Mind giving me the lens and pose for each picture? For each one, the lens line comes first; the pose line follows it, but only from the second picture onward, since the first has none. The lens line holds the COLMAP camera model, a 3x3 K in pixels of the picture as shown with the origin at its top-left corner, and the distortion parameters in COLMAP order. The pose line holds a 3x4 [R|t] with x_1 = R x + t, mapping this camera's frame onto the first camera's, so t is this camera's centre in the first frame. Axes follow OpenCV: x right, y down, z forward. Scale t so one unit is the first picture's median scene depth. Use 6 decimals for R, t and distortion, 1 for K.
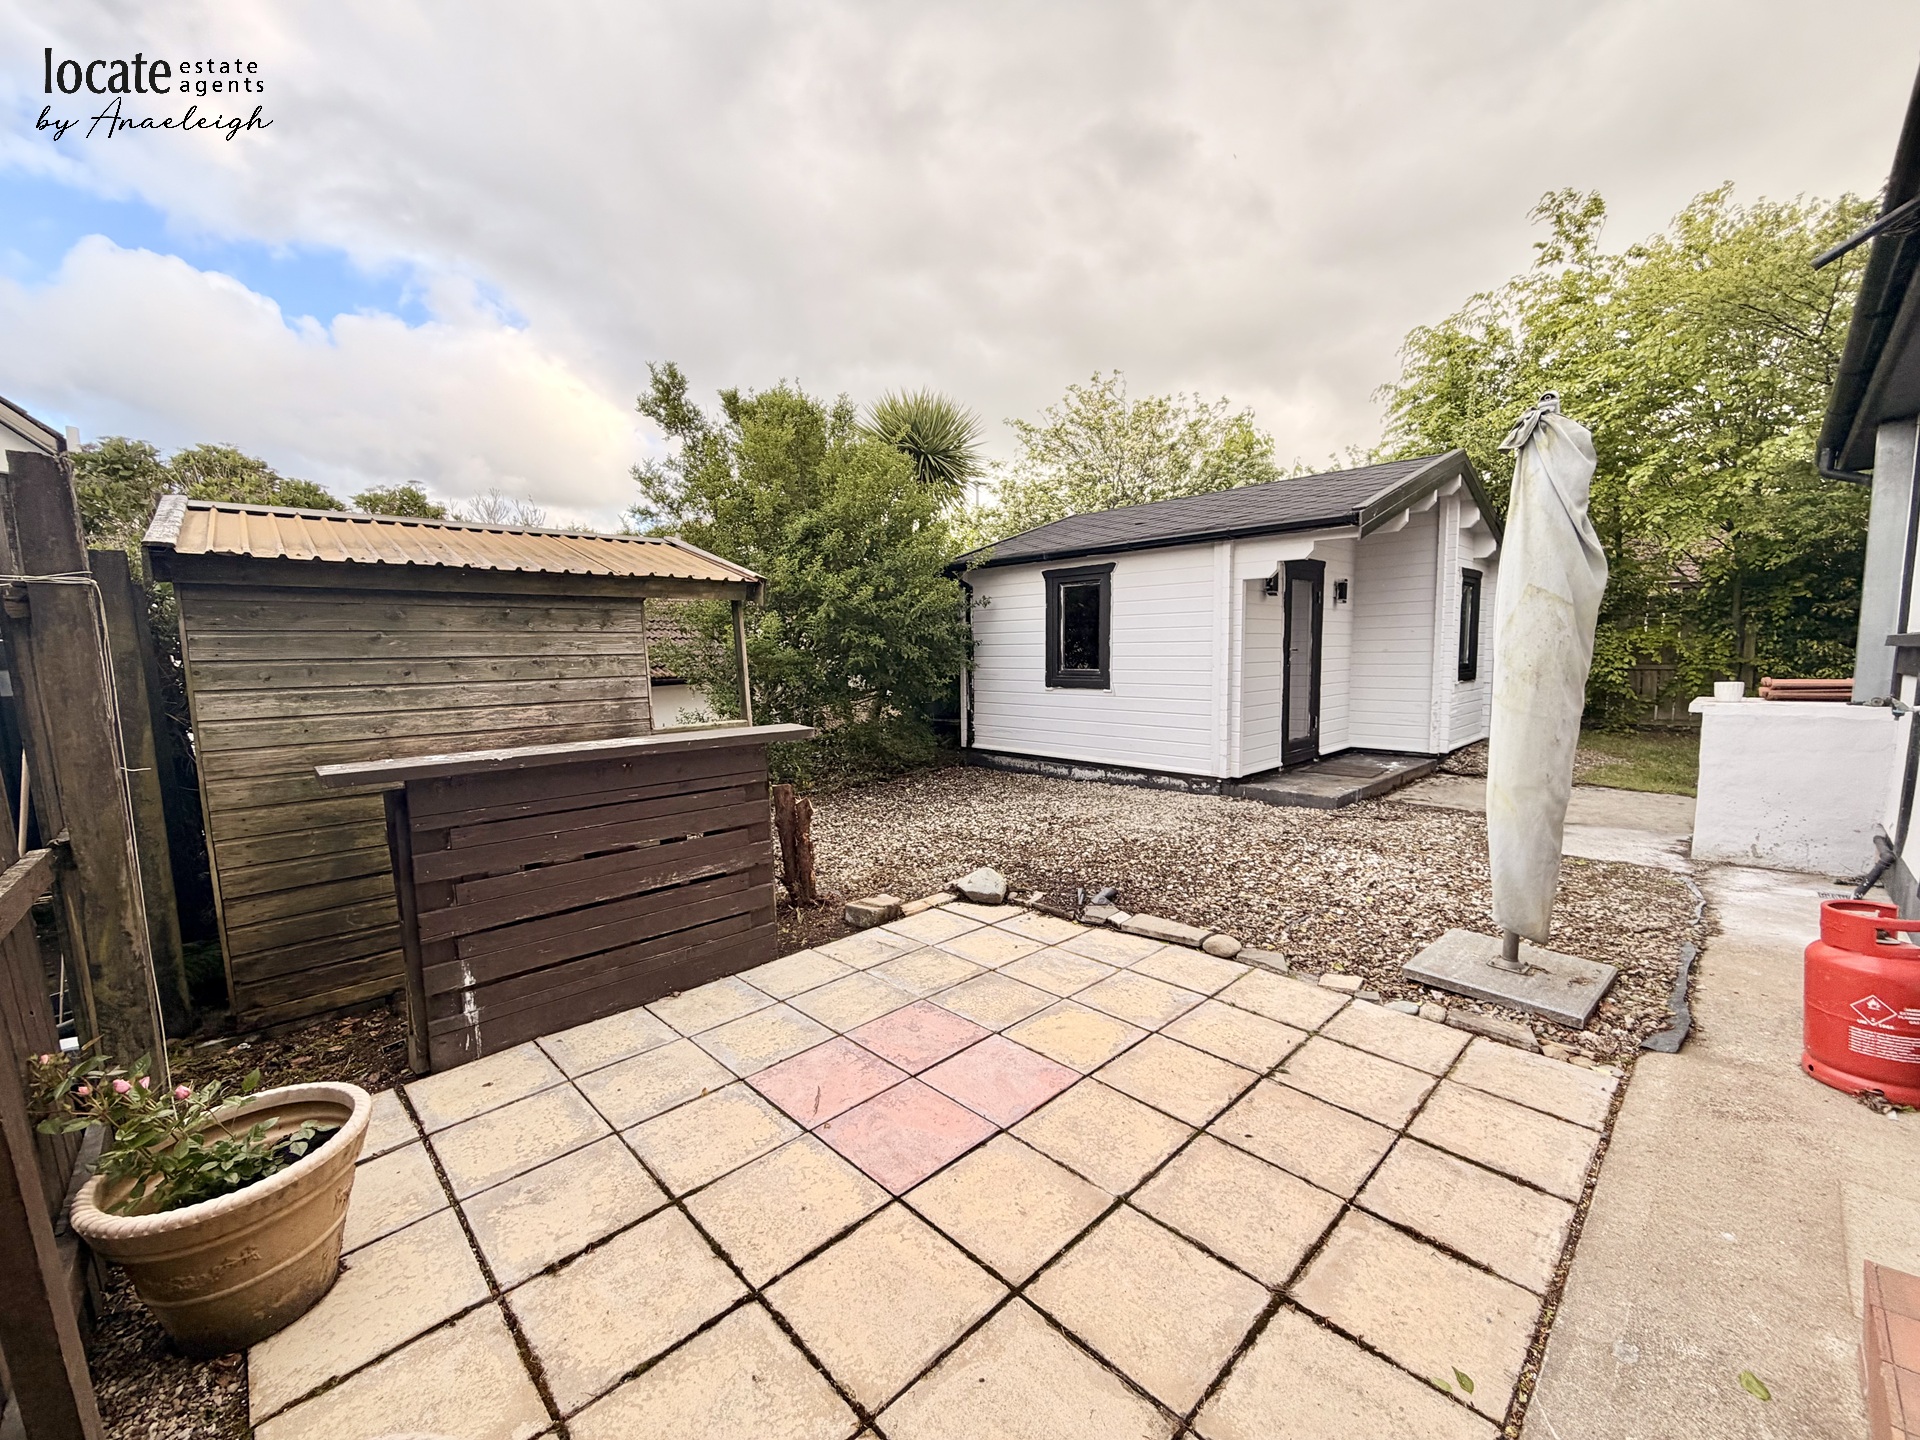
lens RADIAL K [[766.1, 0, 954.2], [0, 766.1, 722.7], [0, 0, 1]] dist [-0.000604, 0.000386]
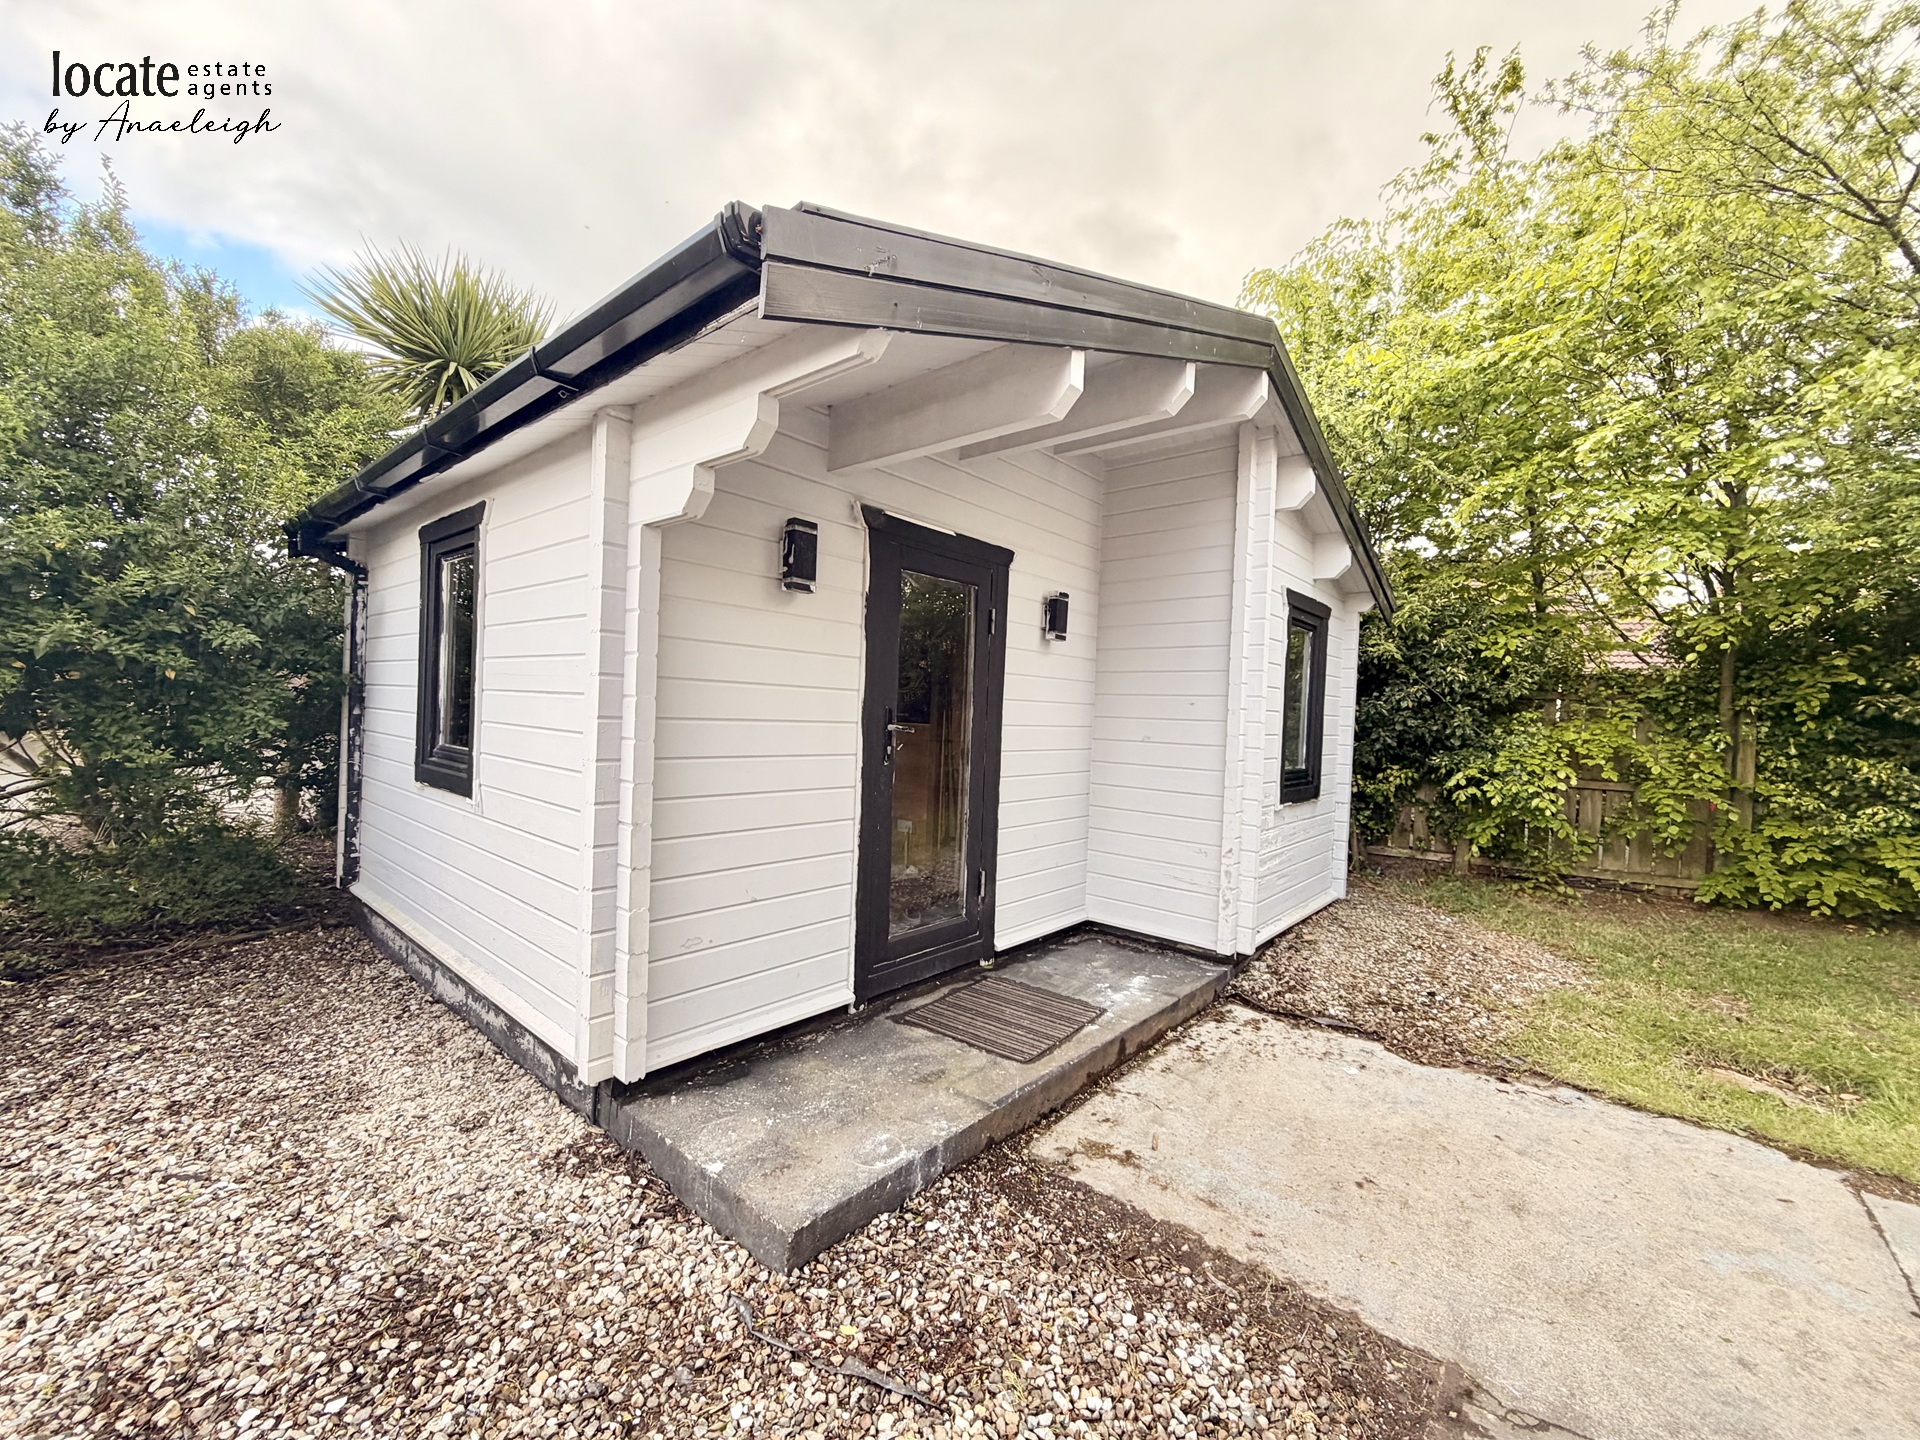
lens RADIAL K [[766.1, 0, 964.1], [0, 766.1, 726.3], [0, 0, 1]] dist [-0.000604, 0.000386]
pose [[0.993414, 0.053038, 0.101568, 0.384435], [-0.045725, 0.996281, -0.073025, -0.059165], [-0.105064, 0.067900, 0.992145, 0.496457]]
